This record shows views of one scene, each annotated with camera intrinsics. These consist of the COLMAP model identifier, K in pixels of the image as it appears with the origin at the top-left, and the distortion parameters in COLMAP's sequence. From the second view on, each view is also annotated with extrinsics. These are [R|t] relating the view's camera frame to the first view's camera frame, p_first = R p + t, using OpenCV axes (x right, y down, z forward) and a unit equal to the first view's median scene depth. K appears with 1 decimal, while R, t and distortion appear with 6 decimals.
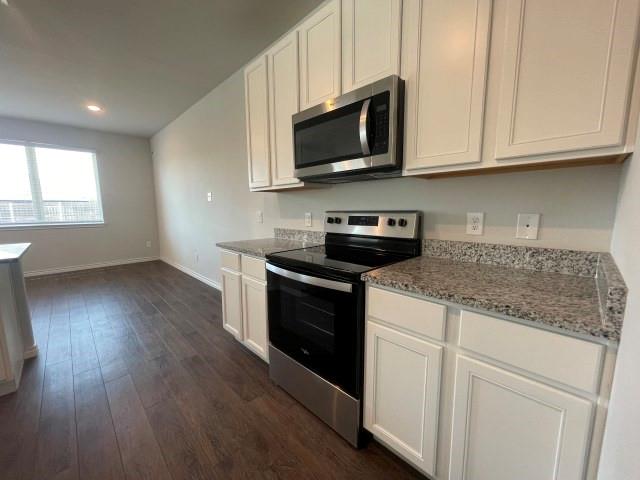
lens RADIAL K [[258.5, 0, 316.0], [0, 258.5, 241.9], [0, 0, 1]] dist [-0.000216, 0.000030]
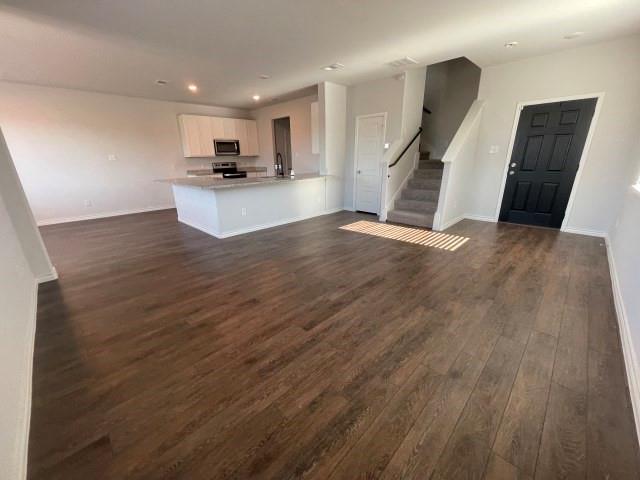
lens RADIAL K [[258.5, 0, 316.0], [0, 258.5, 241.9], [0, 0, 1]] dist [-0.000216, 0.000030]
pose [[-0.012412, -0.297239, 0.954722, -1.872513], [0.150469, 0.943368, 0.295660, 0.038937], [-0.988537, 0.147325, 0.033016, -0.219892]]
